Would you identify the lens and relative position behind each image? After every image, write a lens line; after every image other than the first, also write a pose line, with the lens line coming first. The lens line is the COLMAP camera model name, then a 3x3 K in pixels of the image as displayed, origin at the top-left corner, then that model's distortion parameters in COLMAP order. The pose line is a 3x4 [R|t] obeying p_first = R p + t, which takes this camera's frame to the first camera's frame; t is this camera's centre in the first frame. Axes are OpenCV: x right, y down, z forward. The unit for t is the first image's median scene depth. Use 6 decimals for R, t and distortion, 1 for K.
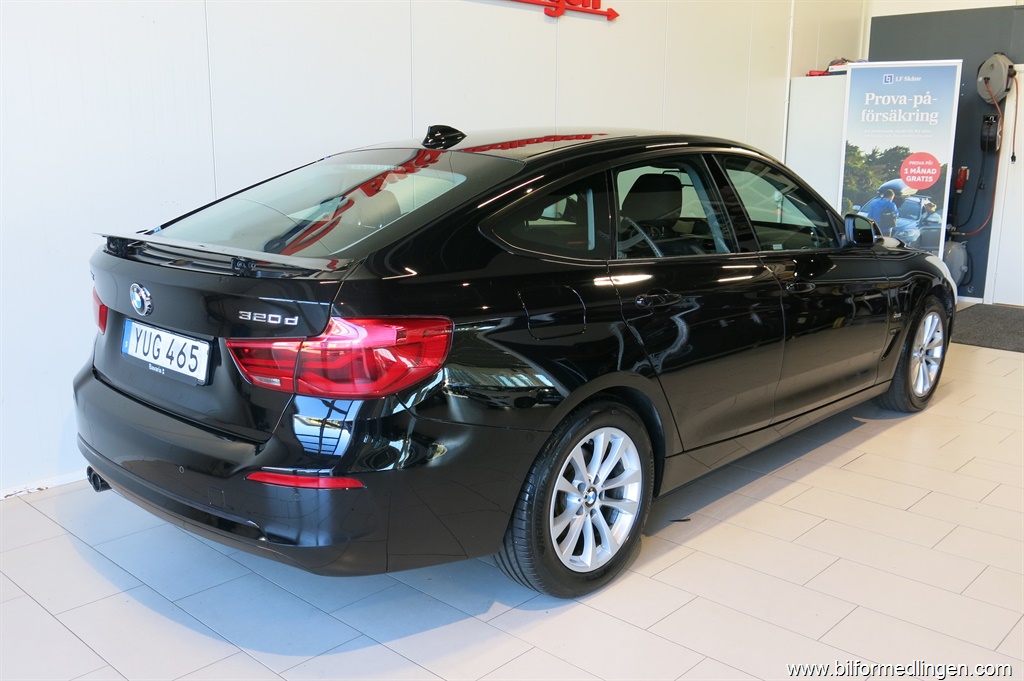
lens RADIAL K [[949.4, 0, 512.0], [0, 949.4, 340.5], [0, 0, 1]] dist [-0.017795, 0.010214]
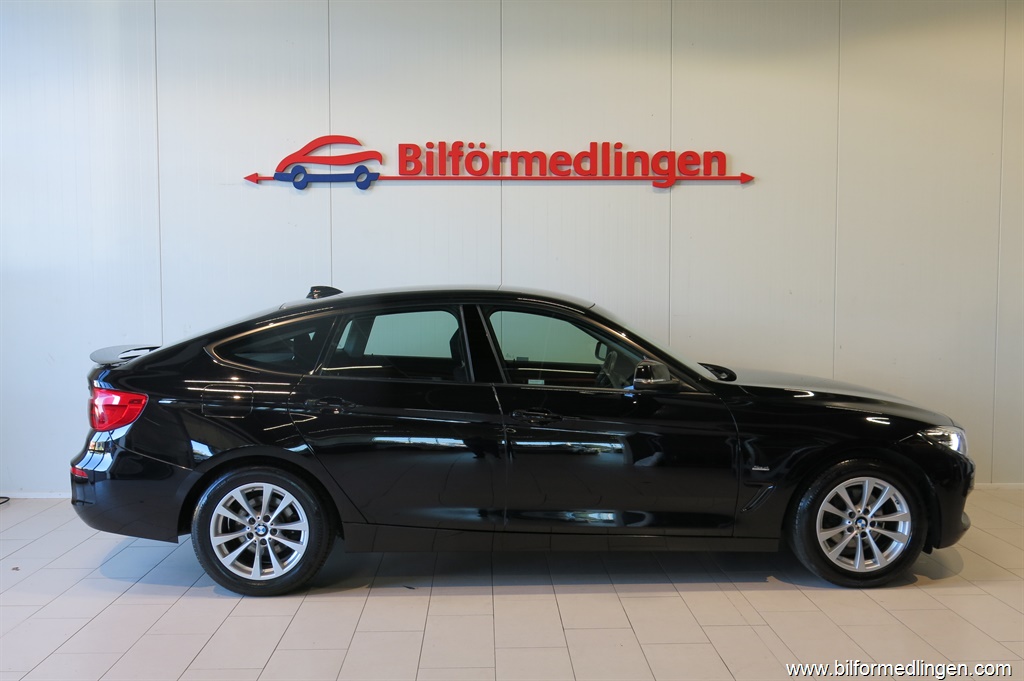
lens RADIAL K [[949.4, 0, 512.0], [0, 949.4, 340.5], [0, 0, 1]] dist [-0.017795, 0.010214]
pose [[0.705269, 0.032902, -0.708175, 2.769645], [-0.141410, 0.985377, -0.095049, -0.084045], [0.694693, 0.167179, 0.699609, 0.354466]]
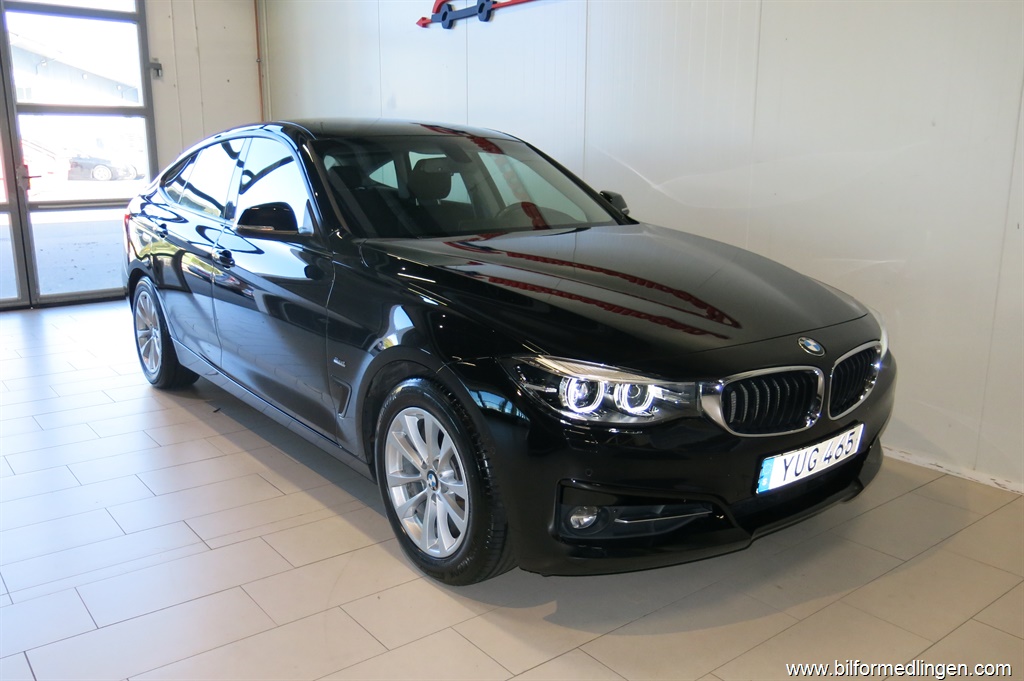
lens RADIAL K [[852.7, 0, 512.0], [0, 852.7, 340.5], [0, 0, 1]] dist [0.000201, 0.000068]
pose [[-0.154502, 0.205173, -0.966454, 3.009191], [-0.202895, 0.950762, 0.234277, -0.652978], [0.966935, 0.232285, -0.105266, 3.597990]]
